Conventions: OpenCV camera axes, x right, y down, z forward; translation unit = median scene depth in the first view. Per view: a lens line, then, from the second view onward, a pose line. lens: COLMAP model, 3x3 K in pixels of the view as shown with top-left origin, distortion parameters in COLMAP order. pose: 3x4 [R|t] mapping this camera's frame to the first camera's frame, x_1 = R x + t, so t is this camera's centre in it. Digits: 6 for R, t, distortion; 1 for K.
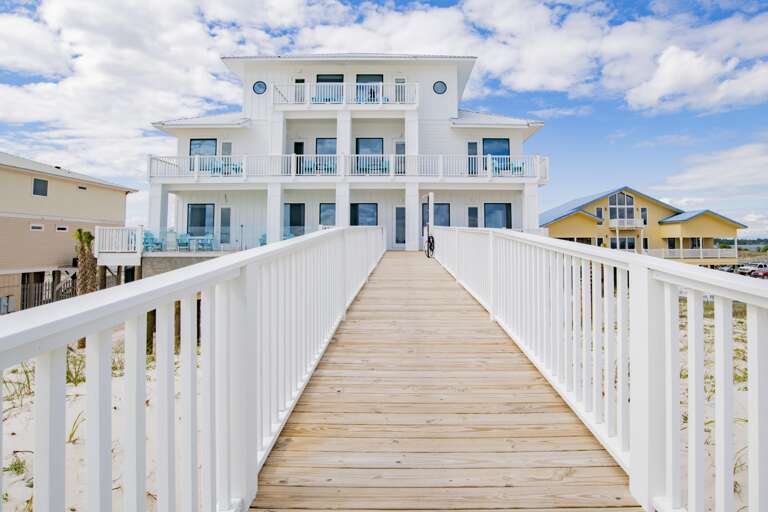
lens RADIAL K [[376.6, 0, 384.0], [0, 376.6, 237.3], [0, 0, 1]] dist [0.000998, 0.000229]
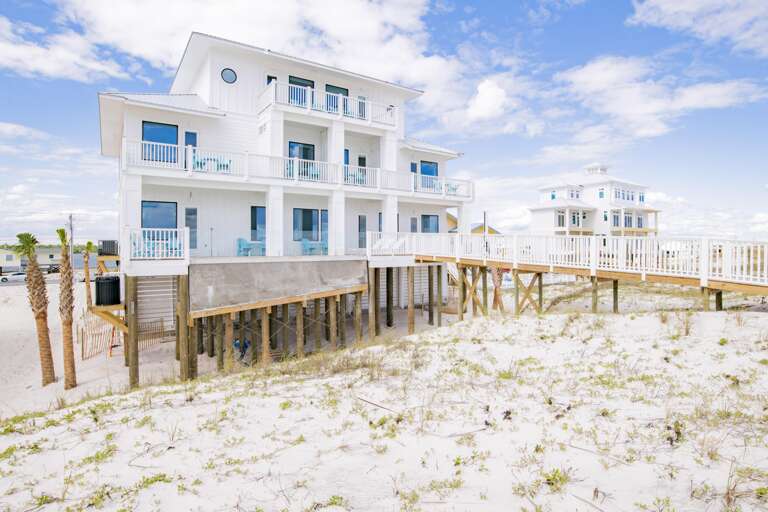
lens RADIAL K [[401.4, 0, 384.0], [0, 401.4, 256.0], [0, 0, 1]] dist [-0.047446, 0.001144]
pose [[0.838942, -0.012417, 0.544080, -0.540026], [-0.005494, 0.999496, 0.031282, 0.001313], [-0.544193, -0.029233, 0.838450, -0.005074]]
